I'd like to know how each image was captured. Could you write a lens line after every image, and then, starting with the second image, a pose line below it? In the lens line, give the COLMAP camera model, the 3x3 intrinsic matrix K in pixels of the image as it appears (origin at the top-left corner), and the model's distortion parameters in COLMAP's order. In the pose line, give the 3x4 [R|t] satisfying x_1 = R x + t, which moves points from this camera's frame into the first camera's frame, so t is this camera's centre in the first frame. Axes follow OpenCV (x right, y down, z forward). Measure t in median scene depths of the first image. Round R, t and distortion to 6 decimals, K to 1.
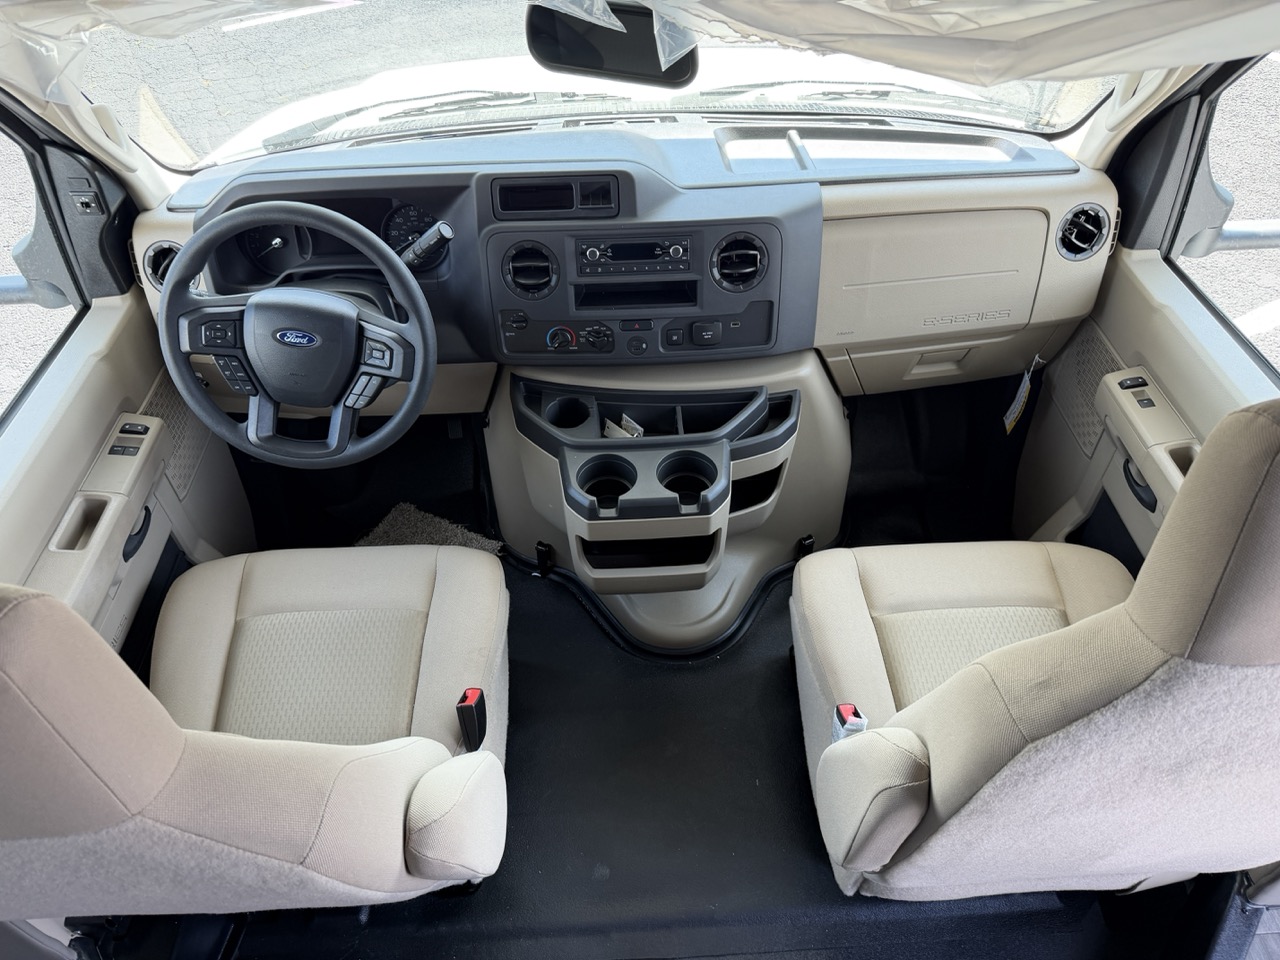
lens RADIAL K [[872.7, 0, 634.0], [0, 872.7, 487.7], [0, 0, 1]] dist [0.092083, -0.146055]
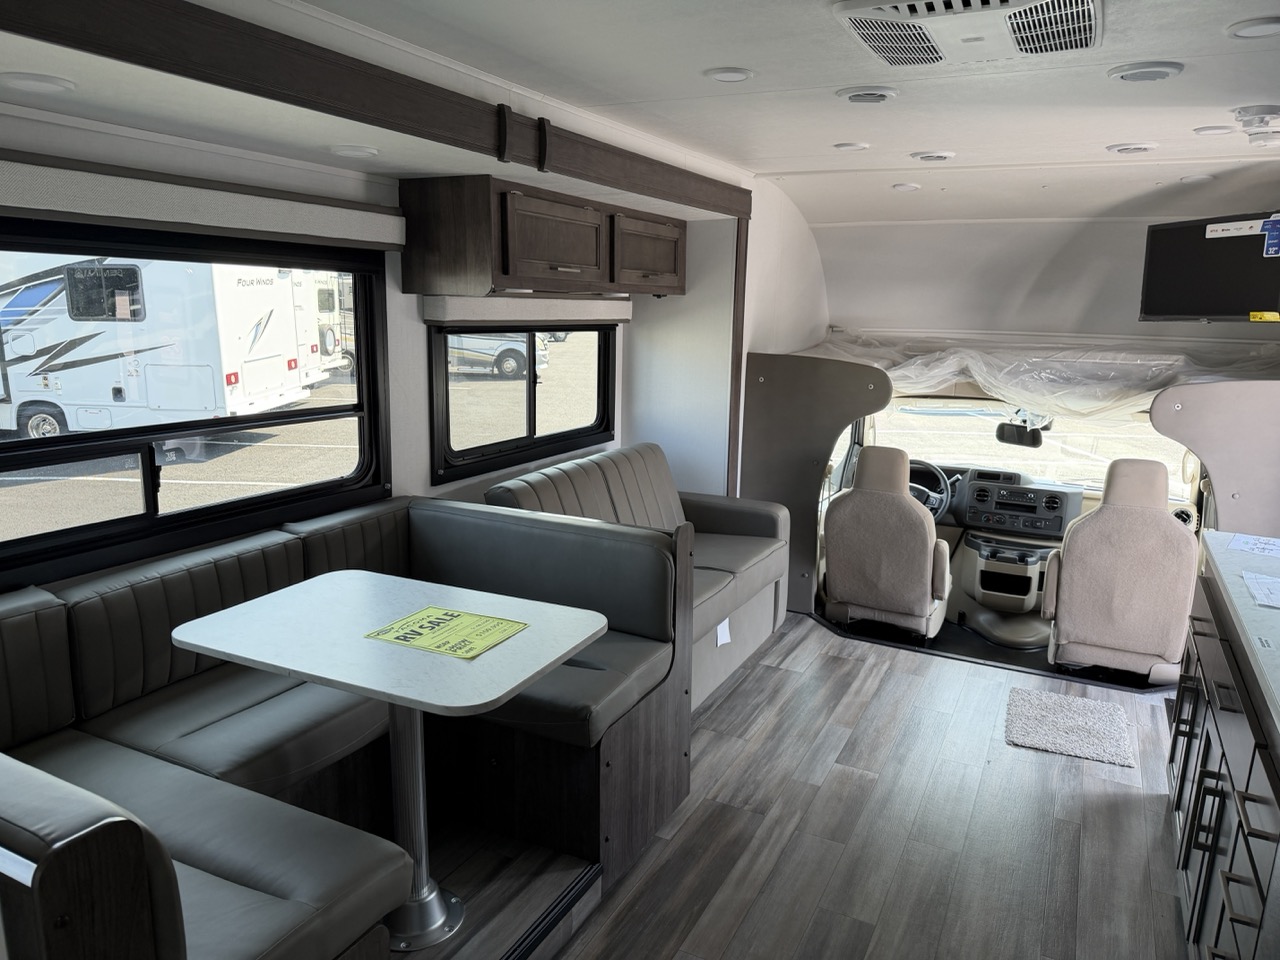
lens RADIAL K [[872.7, 0, 634.0], [0, 872.7, 487.7], [0, 0, 1]] dist [0.092083, -0.146055]
pose [[0.868266, 0.144147, -0.474696, 0.318035], [-0.382664, 0.803557, -0.455921, 1.750306], [0.315726, 0.577510, 0.752861, -1.940803]]
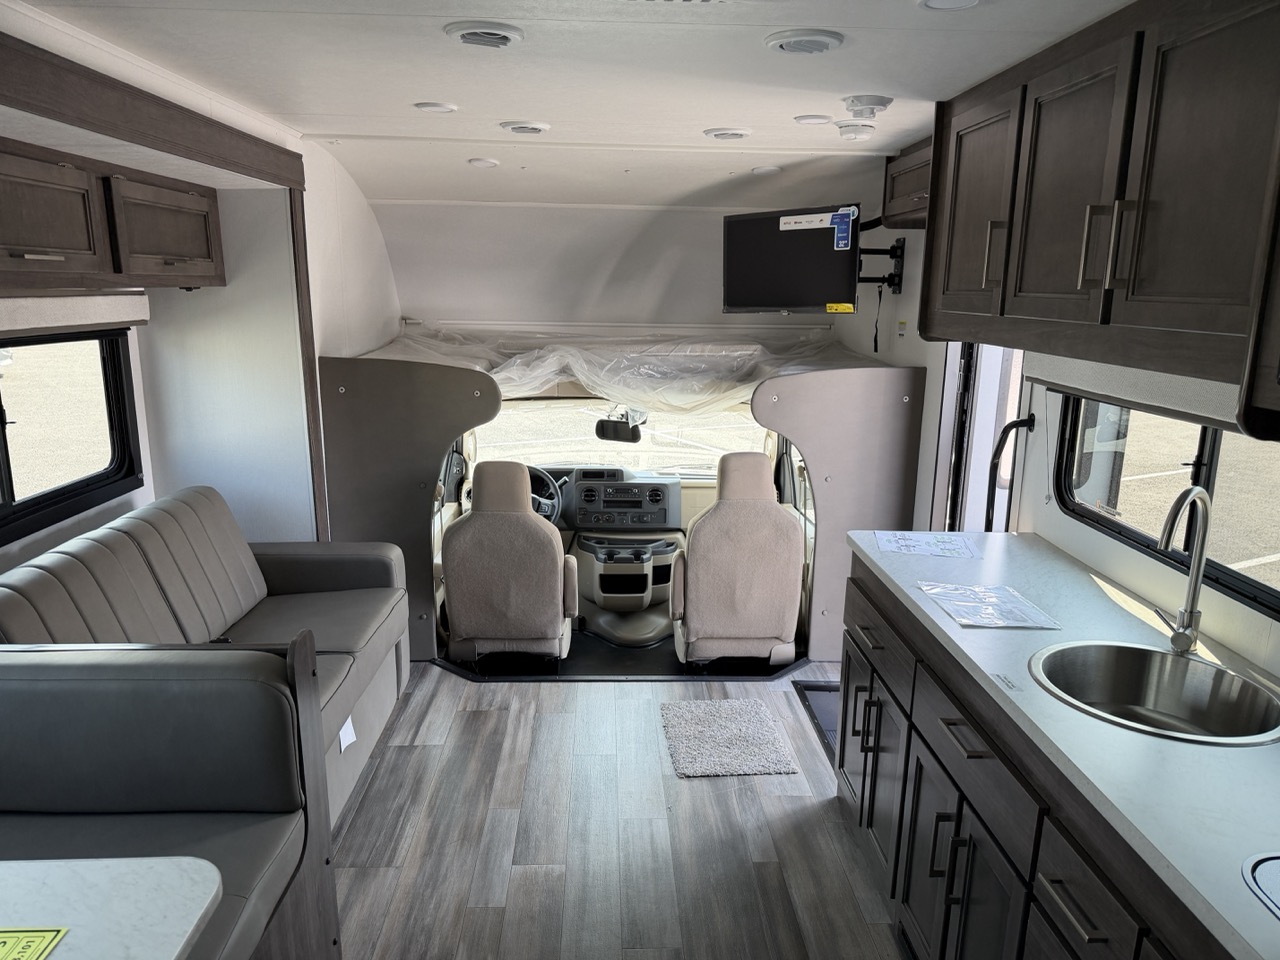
lens RADIAL K [[872.7, 0, 634.0], [0, 872.7, 487.7], [0, 0, 1]] dist [0.092083, -0.146055]
pose [[0.999189, 0.040099, 0.003715, 0.030042], [-0.031695, 0.839961, -0.541720, 1.443268], [-0.024843, 0.541162, 0.840551, -1.688568]]
